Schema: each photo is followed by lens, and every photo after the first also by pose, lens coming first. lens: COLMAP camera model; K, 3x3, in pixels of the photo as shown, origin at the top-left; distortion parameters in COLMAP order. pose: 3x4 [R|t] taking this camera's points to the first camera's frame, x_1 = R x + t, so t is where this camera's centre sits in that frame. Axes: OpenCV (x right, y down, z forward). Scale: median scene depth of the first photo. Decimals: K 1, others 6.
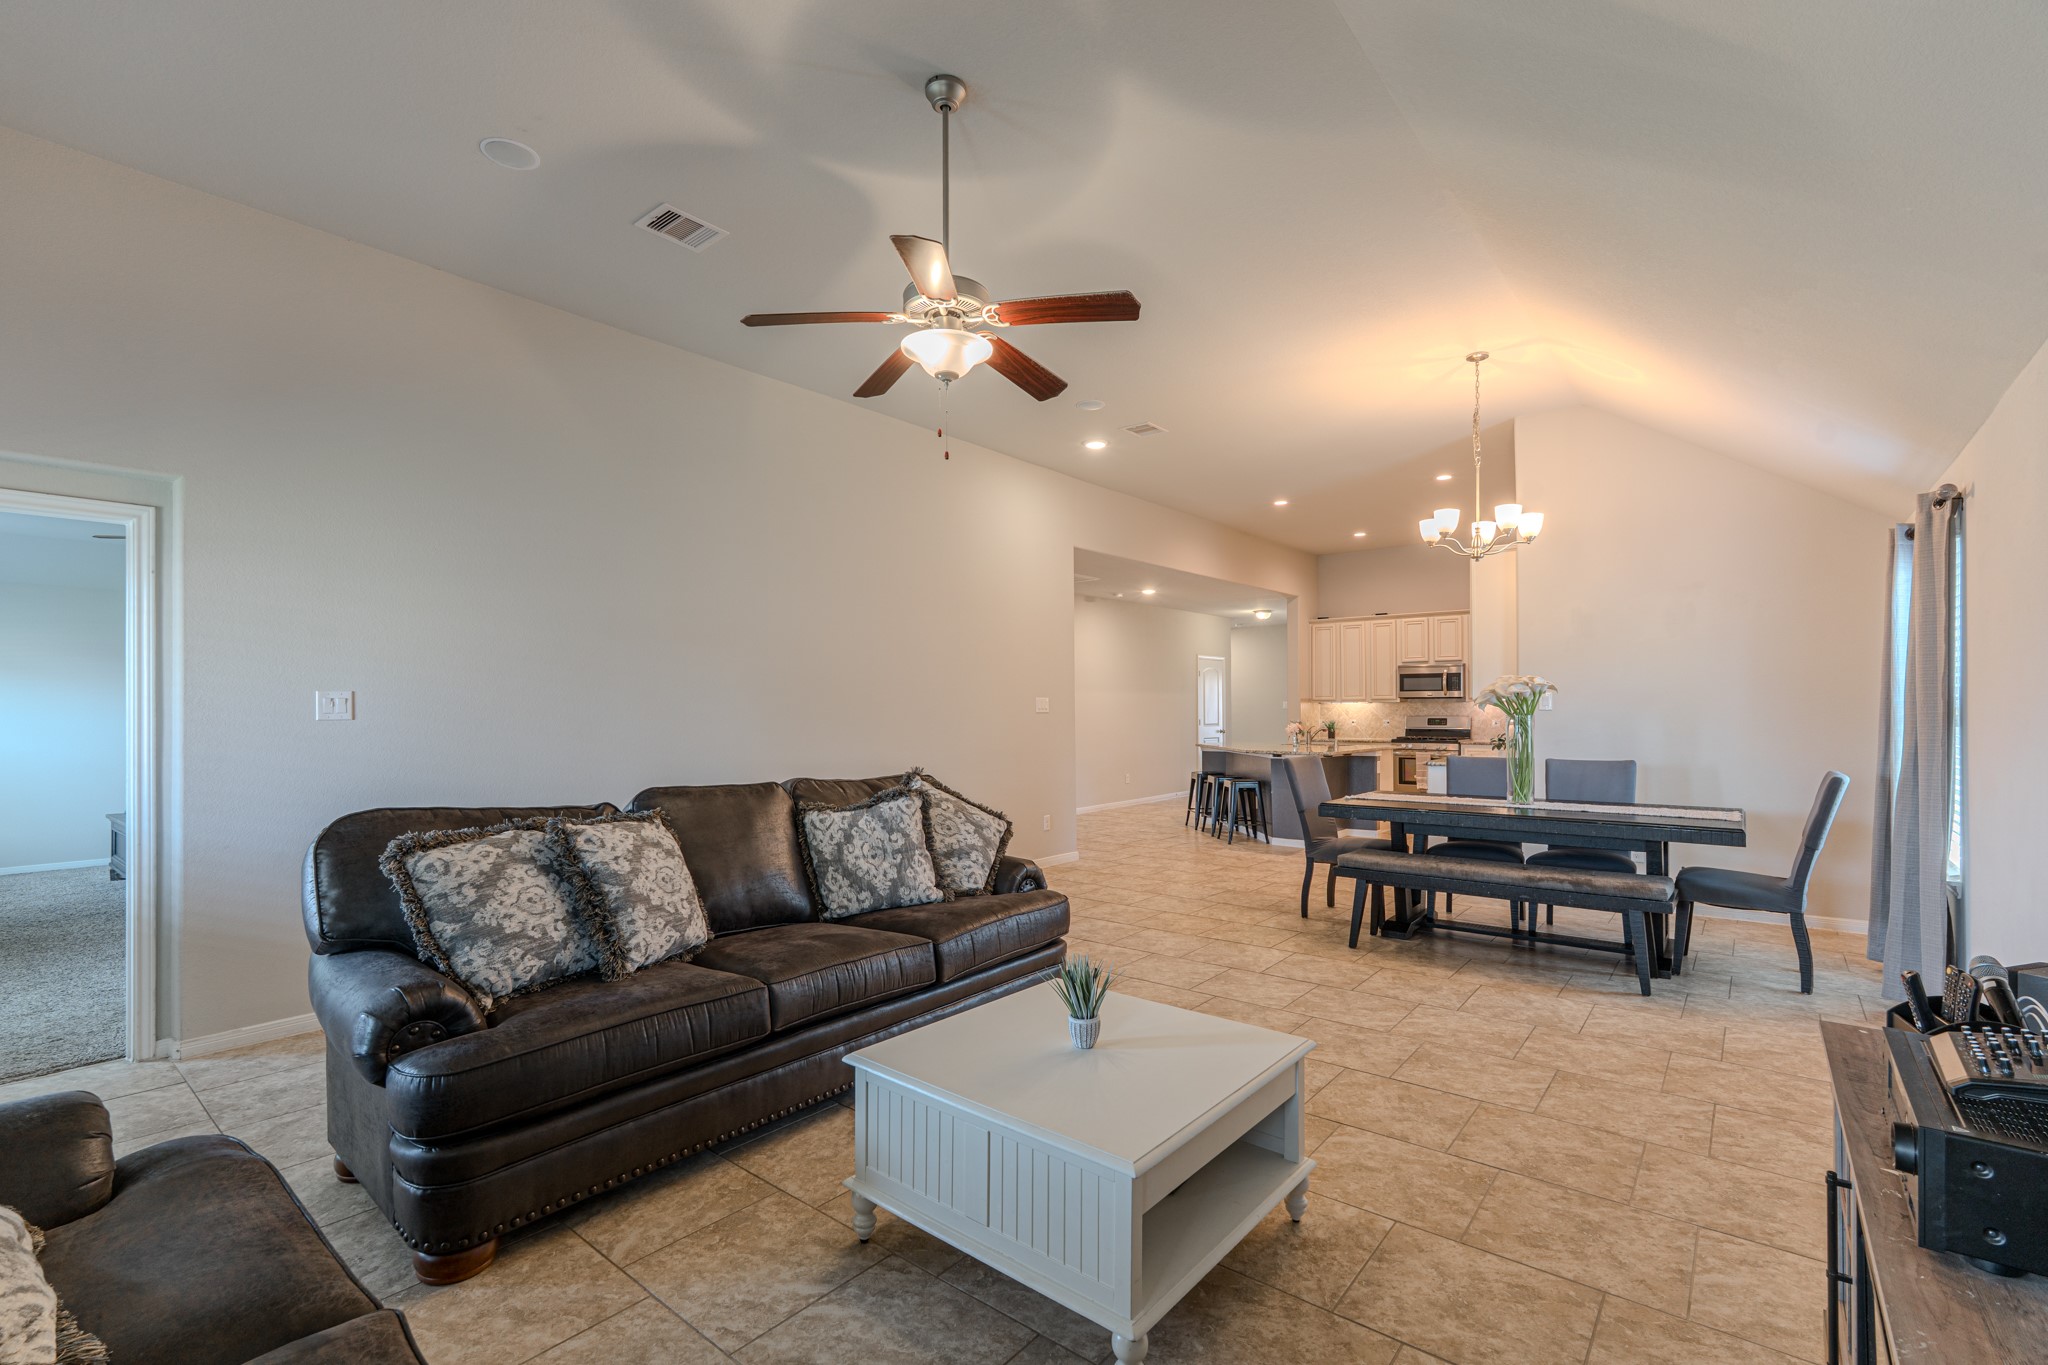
lens RADIAL K [[907.6, 0, 1019.6], [0, 907.6, 698.7], [0, 0, 1]] dist [-0.000727, 0.000127]
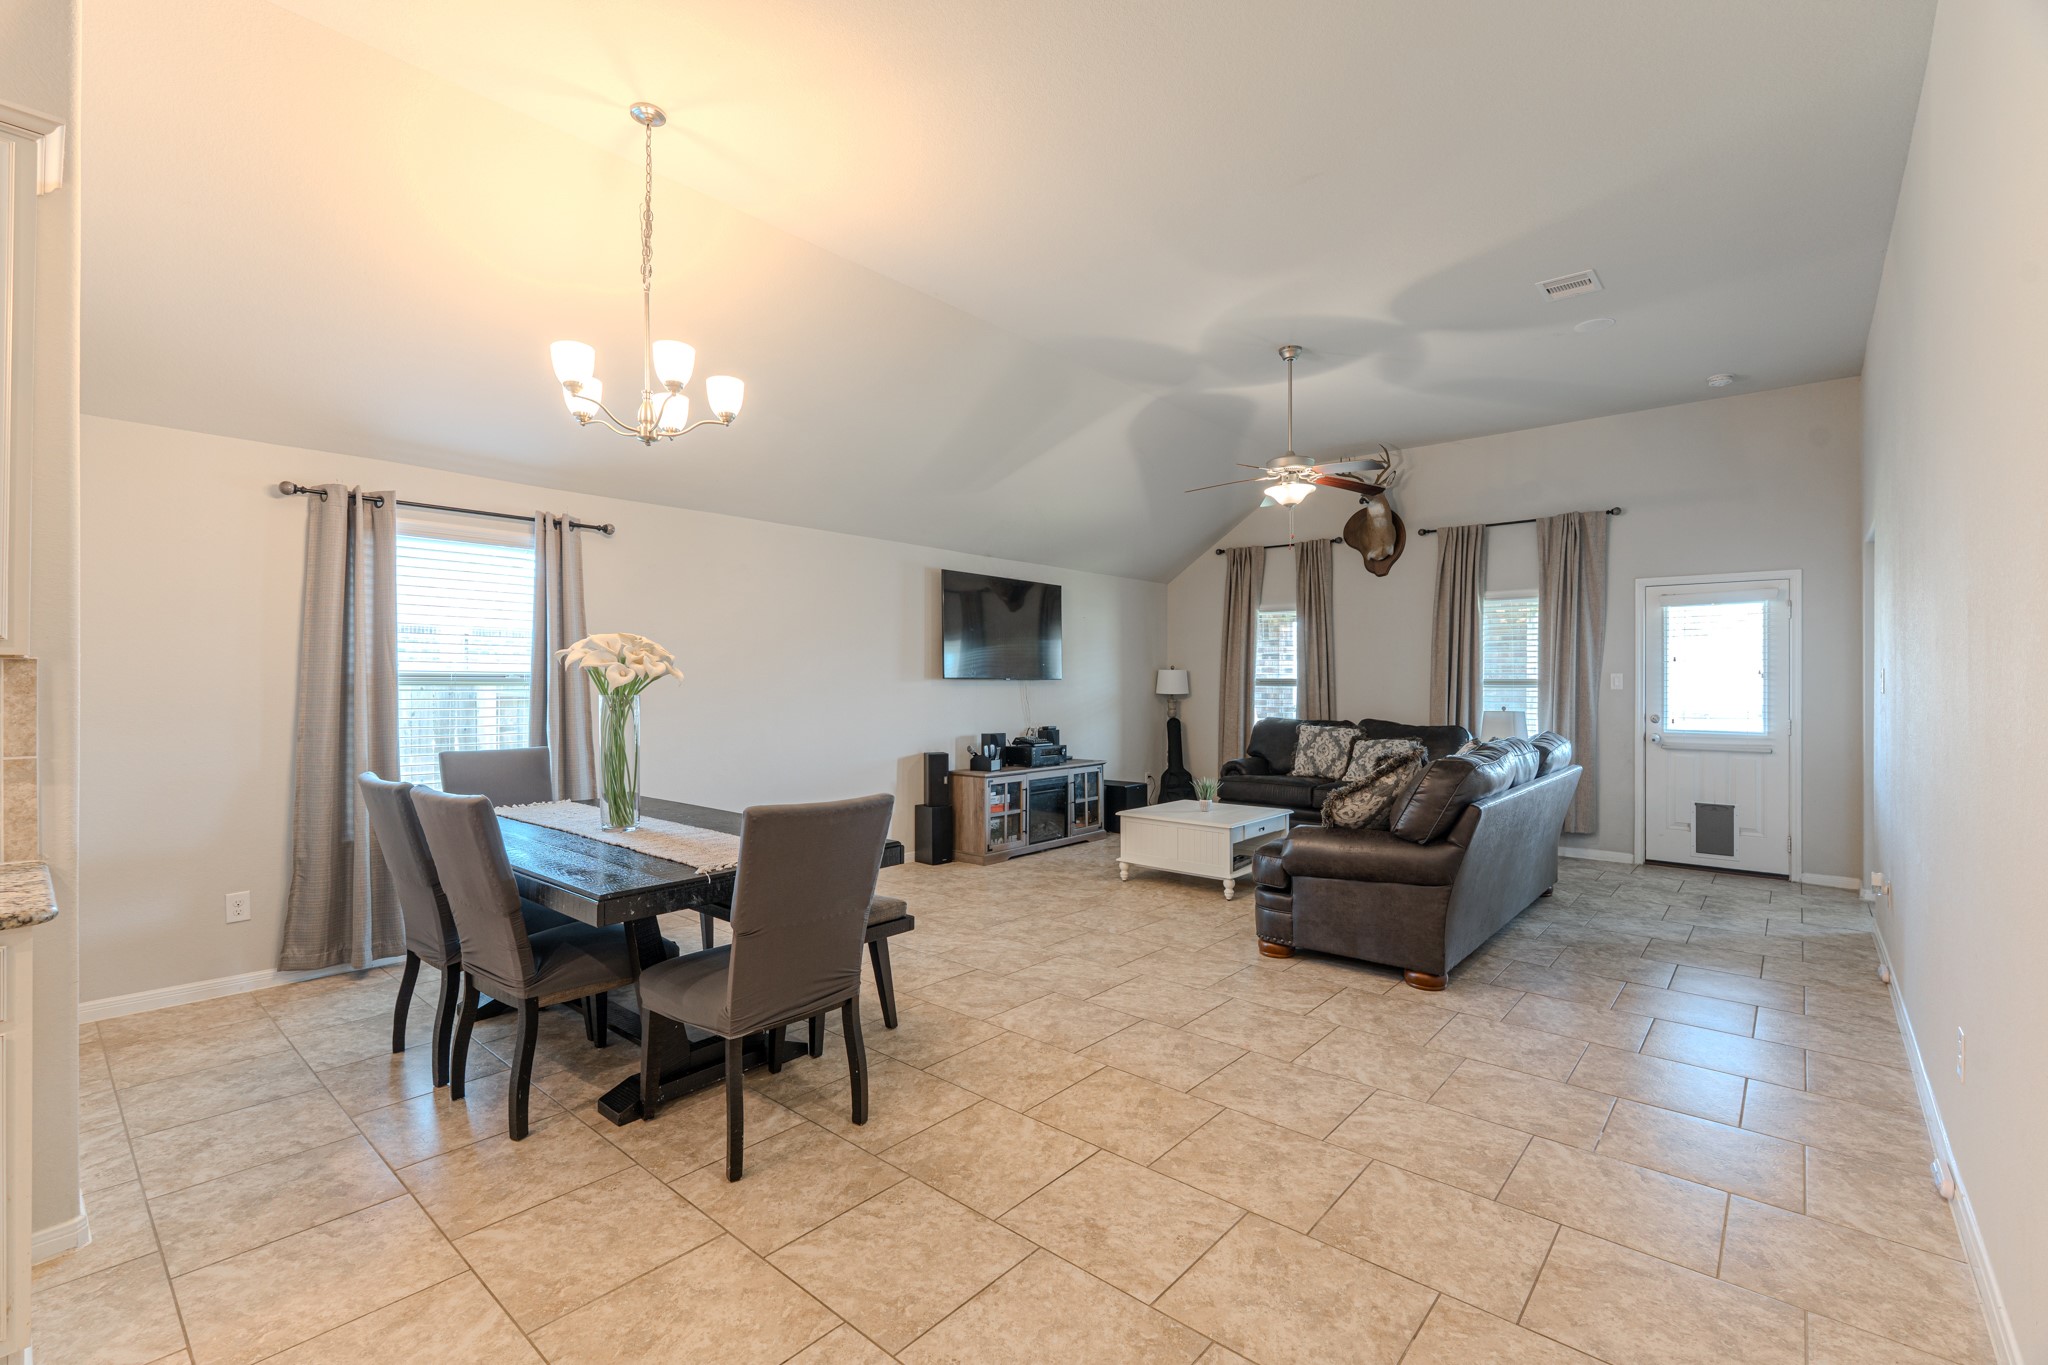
lens RADIAL K [[894.8, 0, 1021.7], [0, 894.8, 676.2], [0, 0, 1]] dist [-0.000958, 0.000170]
pose [[-0.999566, 0.000177, 0.029472, 0.240540], [-0.000338, 0.999847, -0.017483, 0.015760], [-0.029471, -0.017485, -0.999413, 1.646298]]
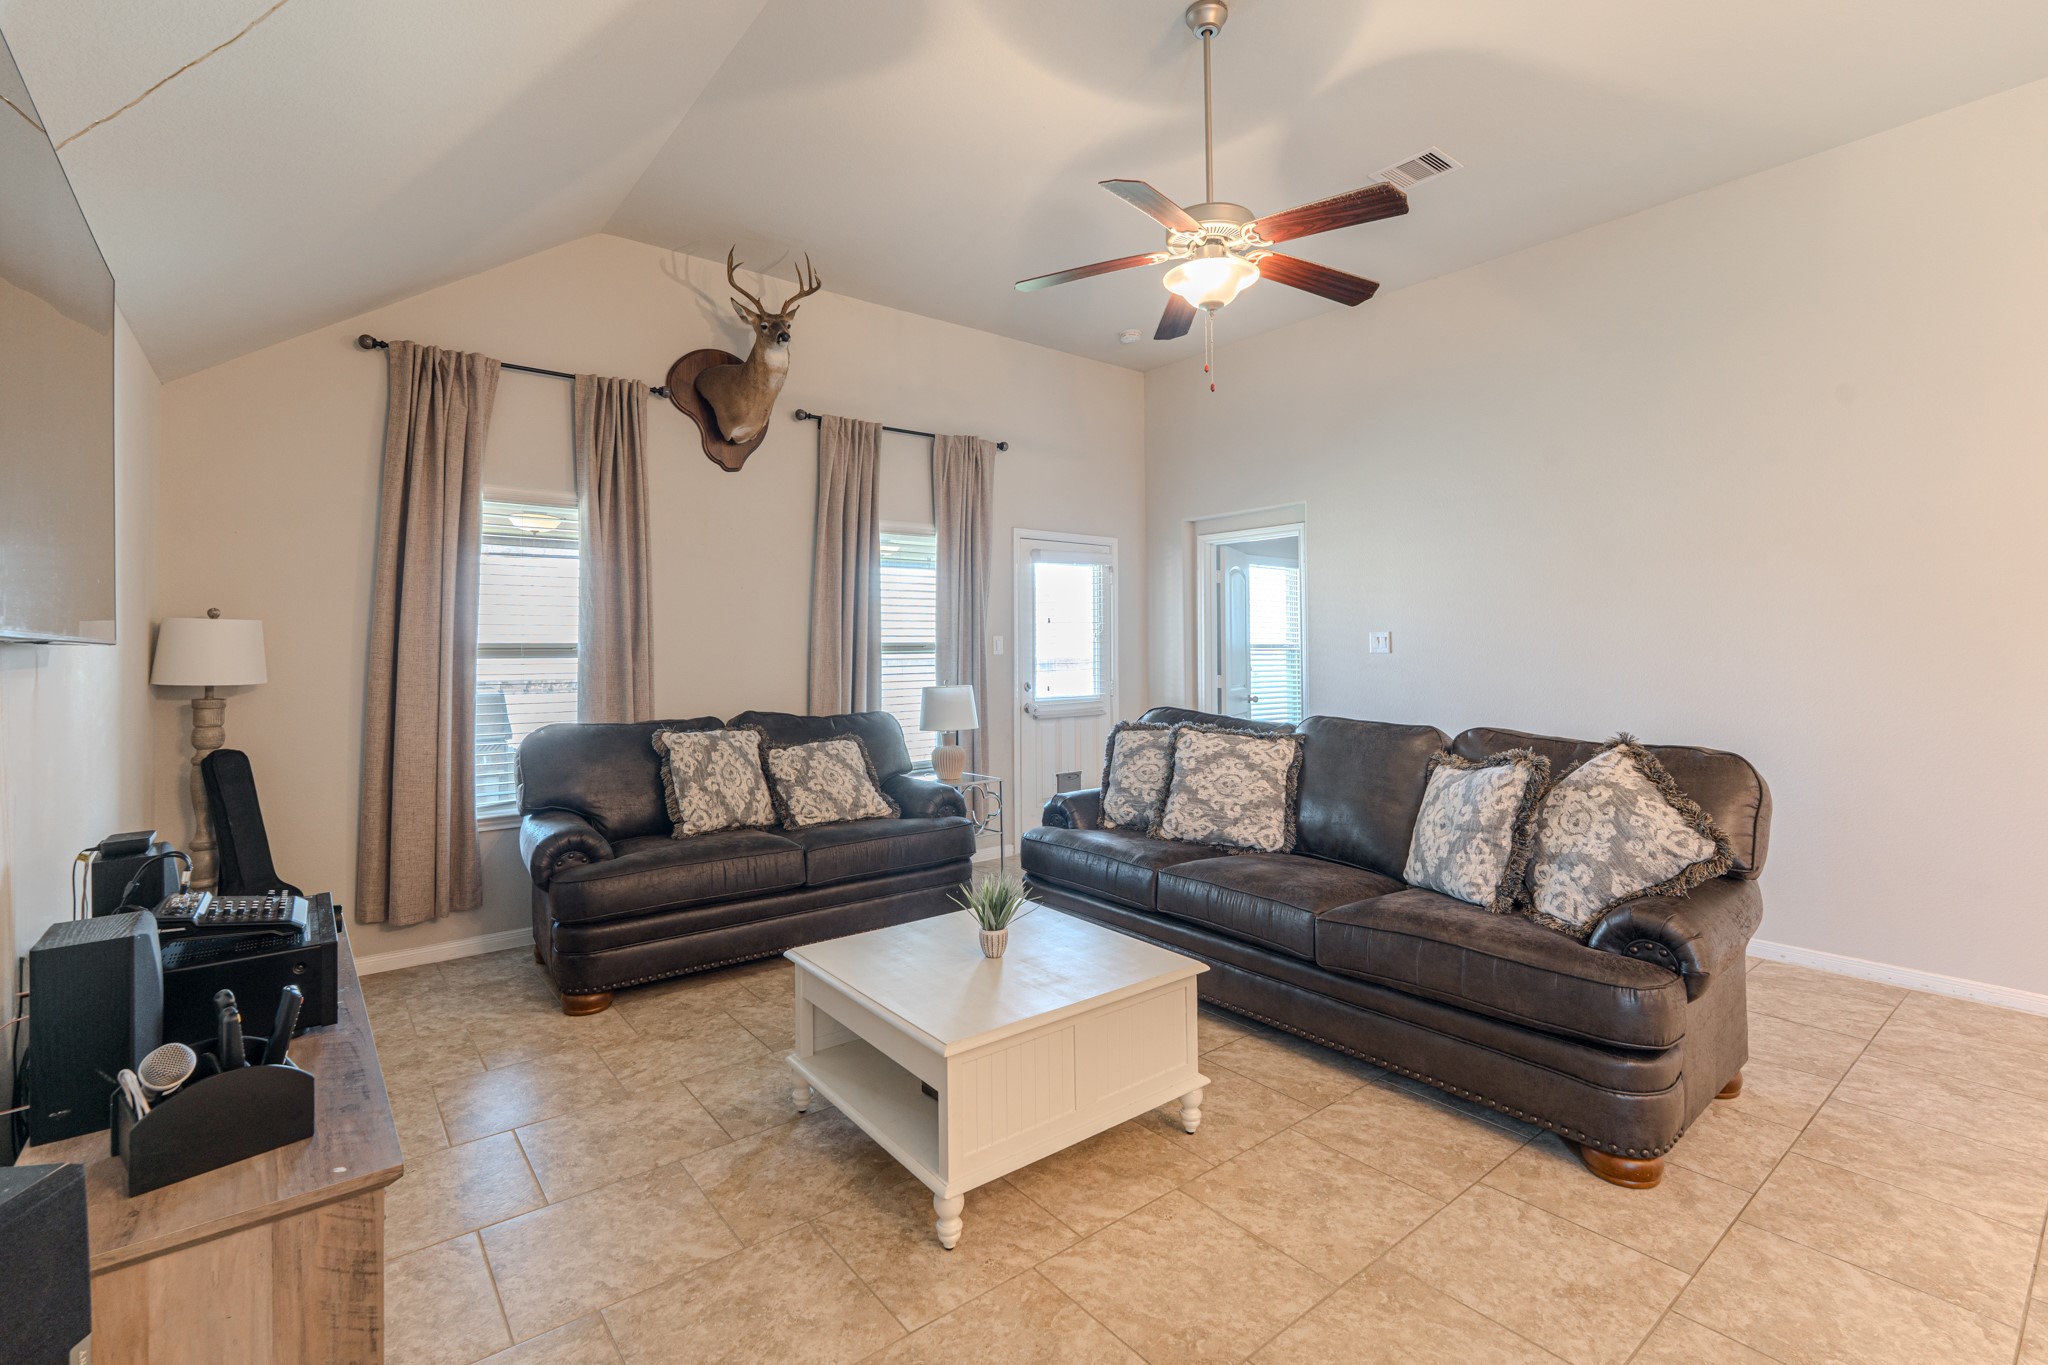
lens RADIAL K [[924.1, 0, 1043.4], [0, 924.1, 624.9], [0, 0, 1]] dist [0.000042, -0.000010]
pose [[-0.201706, -0.017919, -0.979282, 0.532661], [0.018633, 0.999581, -0.022128, 0.001823], [0.979269, -0.022710, -0.201288, 0.587291]]
